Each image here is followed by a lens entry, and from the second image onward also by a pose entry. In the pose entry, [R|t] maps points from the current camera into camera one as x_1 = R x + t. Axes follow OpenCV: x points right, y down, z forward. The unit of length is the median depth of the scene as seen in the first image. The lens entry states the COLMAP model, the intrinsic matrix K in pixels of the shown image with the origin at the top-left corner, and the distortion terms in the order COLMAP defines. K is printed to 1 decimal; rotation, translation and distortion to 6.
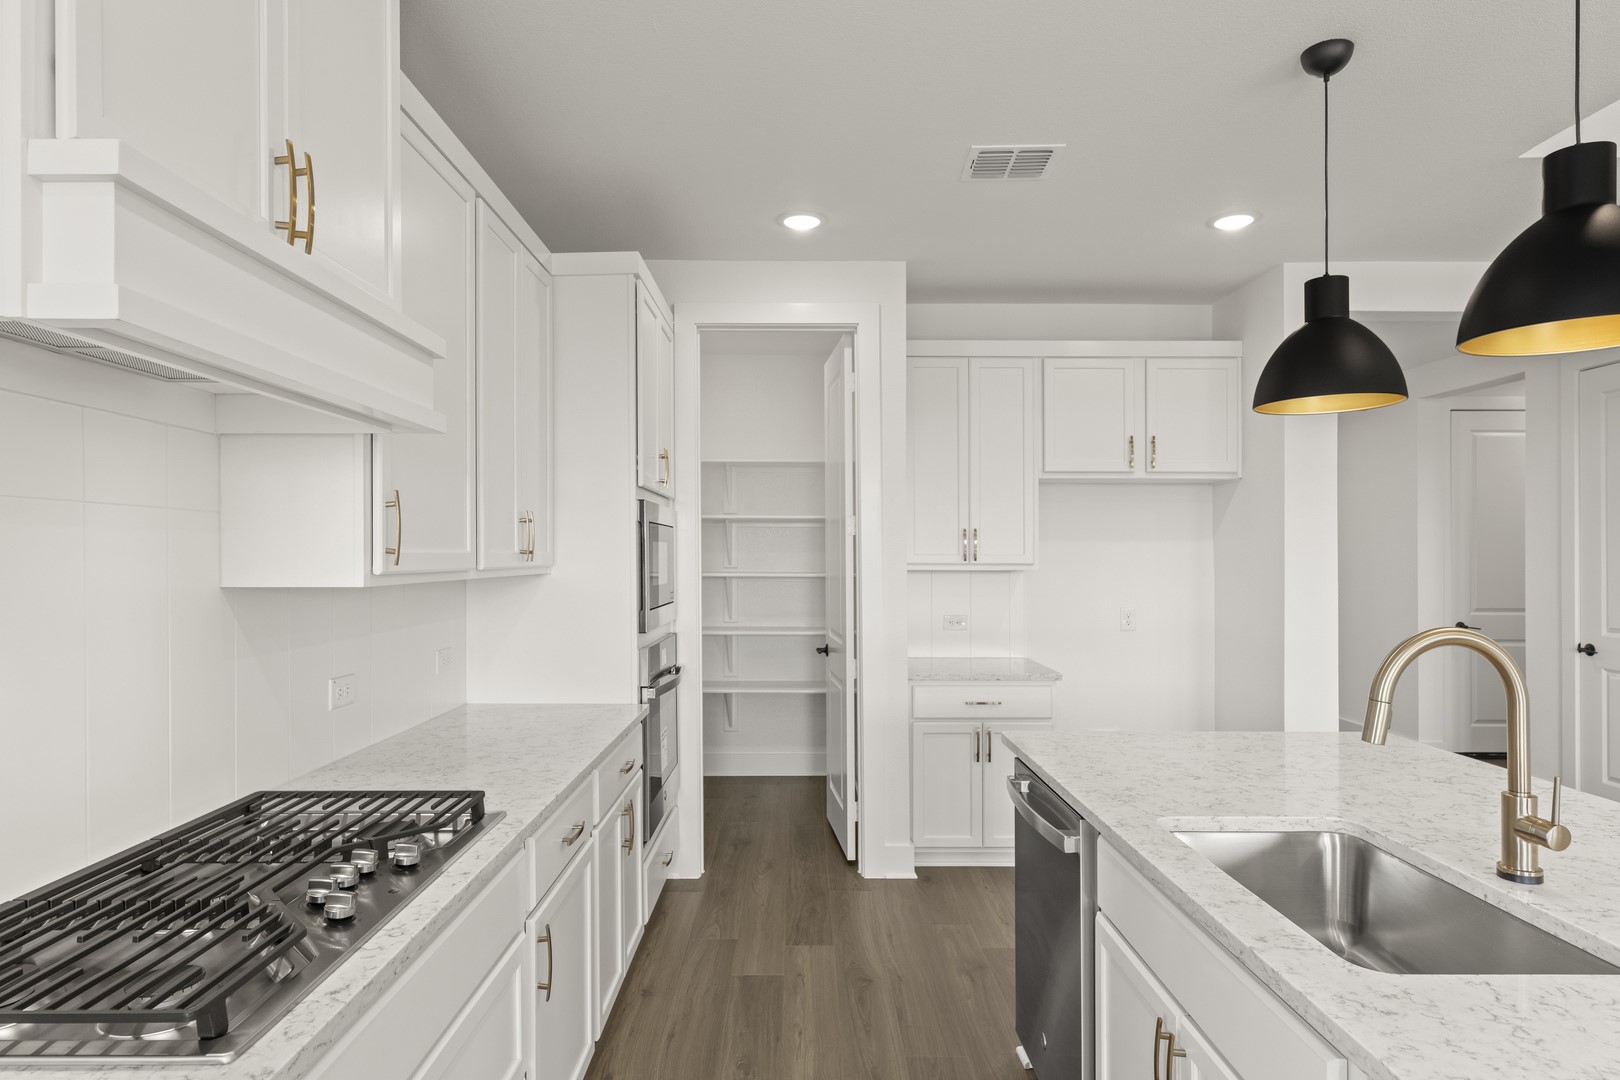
lens RADIAL K [[911.0, 0, 804.2], [0, 911.0, 544.5], [0, 0, 1]] dist [0.002053, 0.002422]
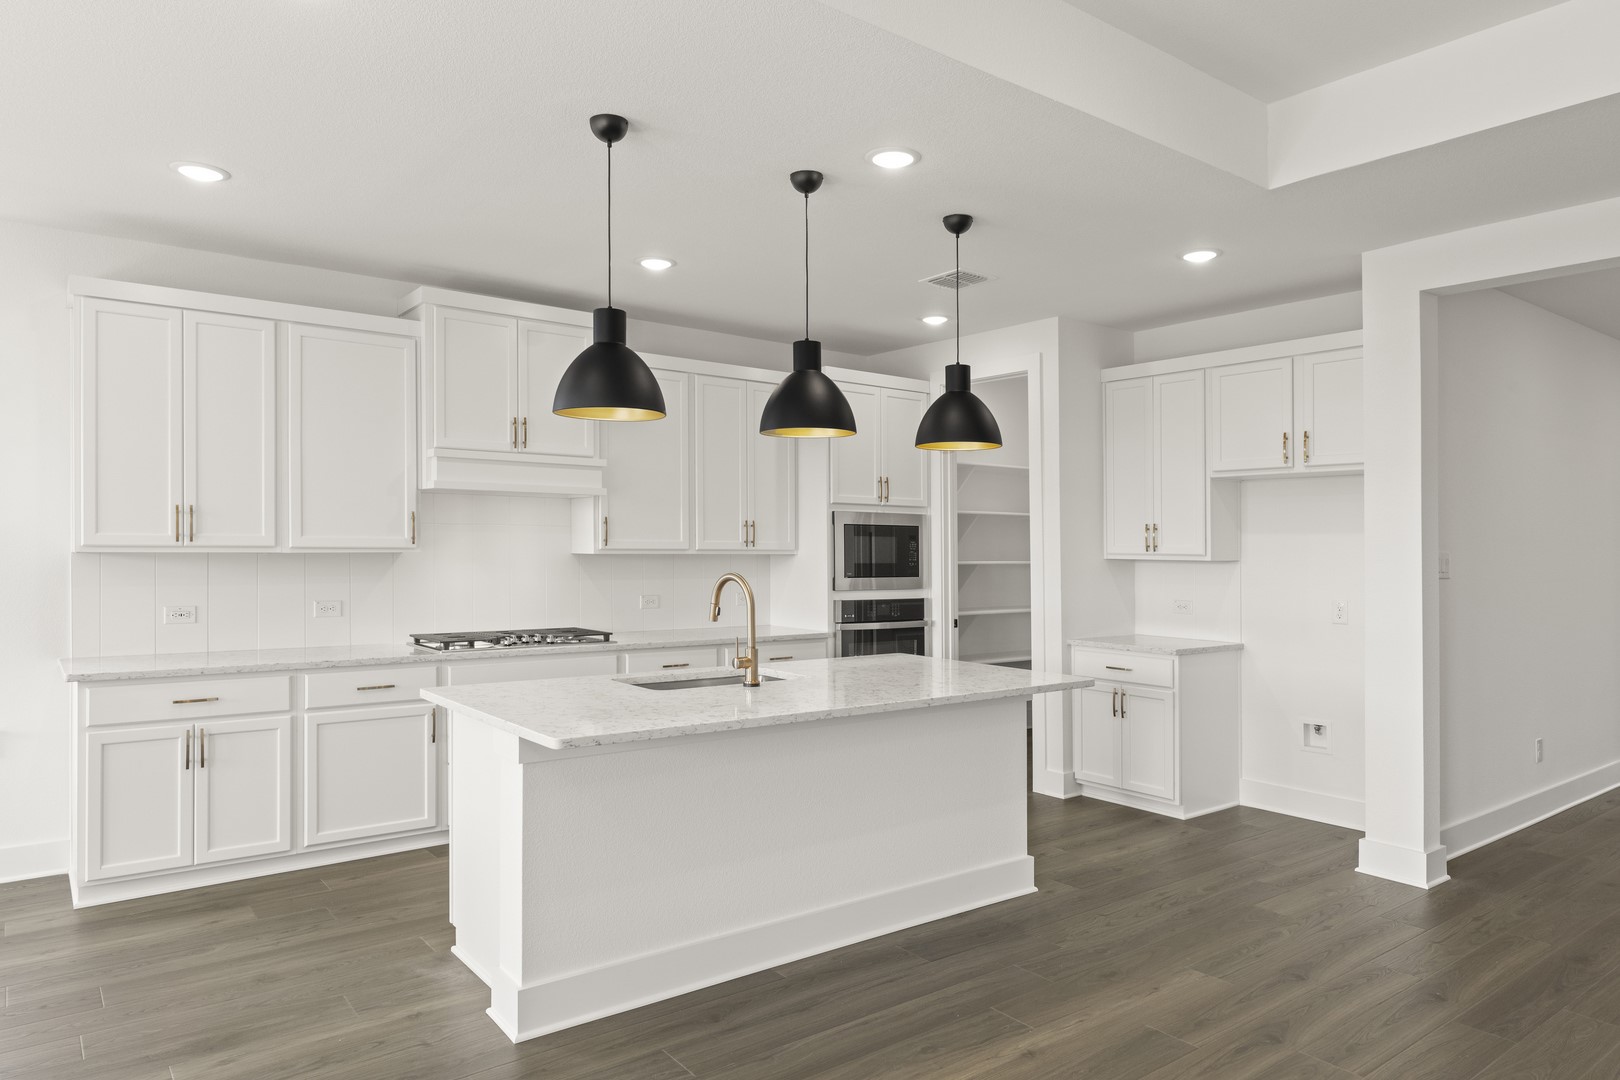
lens RADIAL K [[1054.6, 0, 819.1], [0, 1054.6, 547.7], [0, 0, 1]] dist [-0.002548, 0.005097]
pose [[0.630806, -0.000439, -0.775941, 0.986530], [-0.000133, 1.000000, -0.000674, 0.014317], [0.775941, 0.000528, 0.630806, -0.183259]]
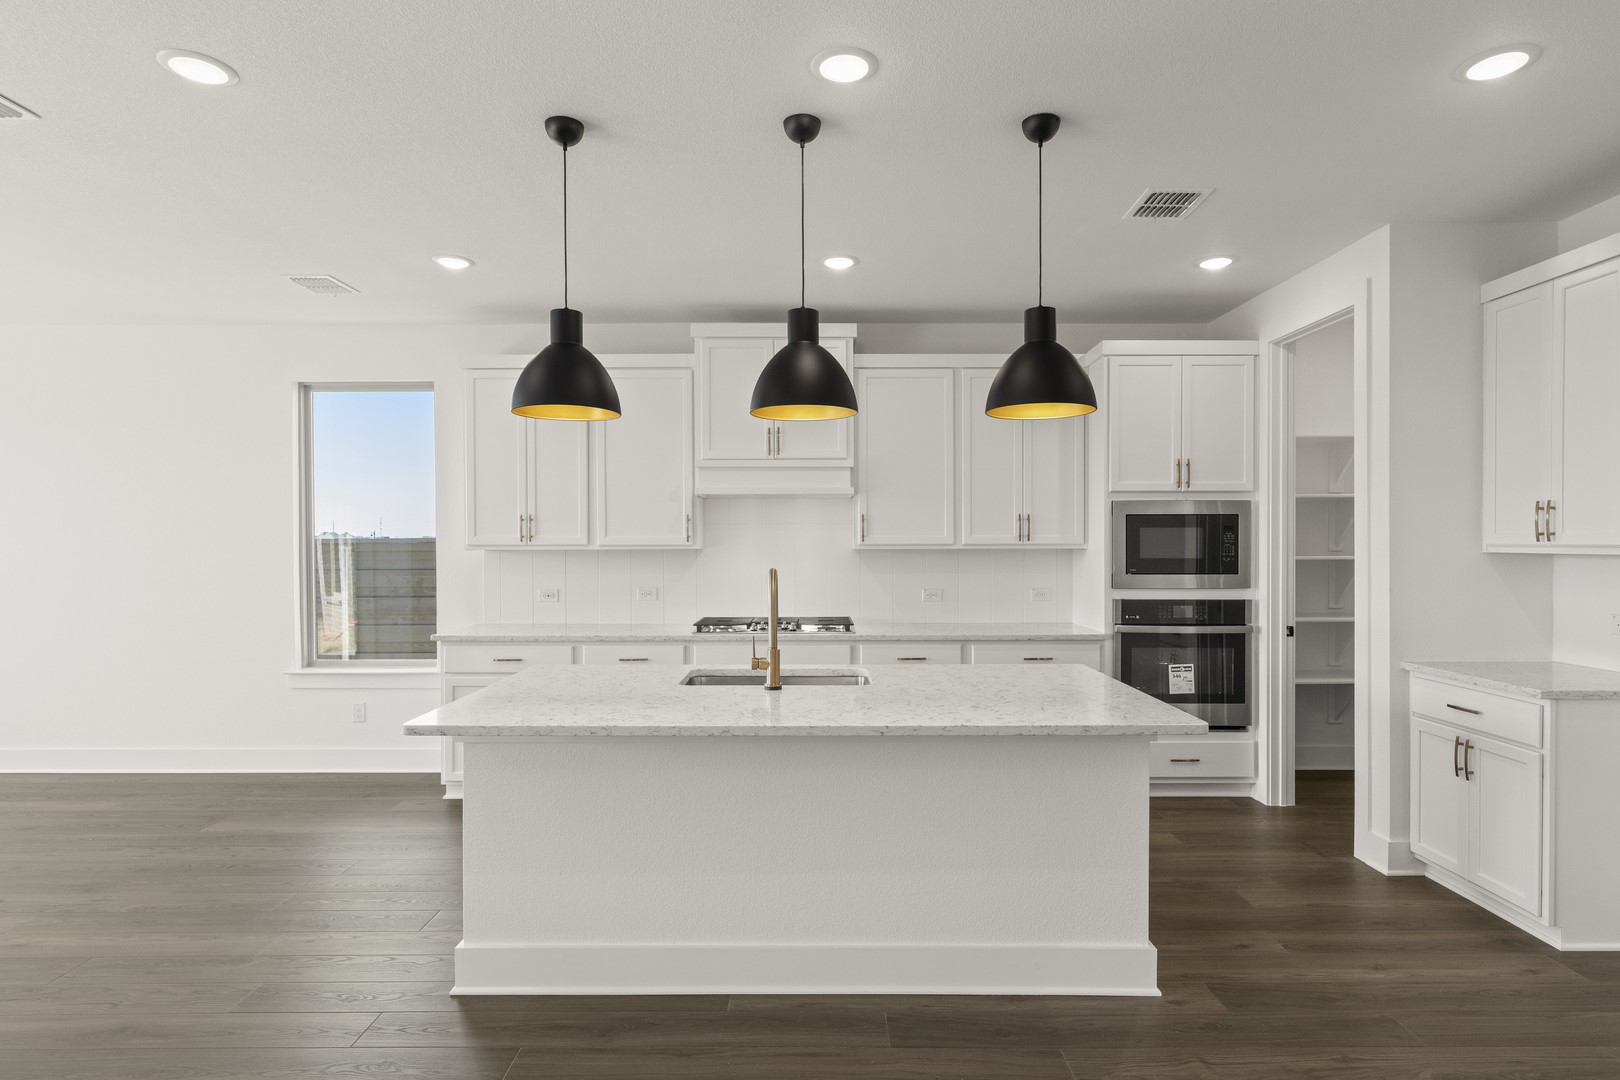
lens RADIAL K [[870.4, 0, 838.5], [0, 870.4, 559.5], [0, 0, 1]] dist [0.001792, -0.003095]
pose [[0.013187, 0.015864, -0.999787, 0.951951], [0.008885, 0.999833, 0.015982, 0.016348], [0.999874, -0.009094, 0.013044, 0.391734]]
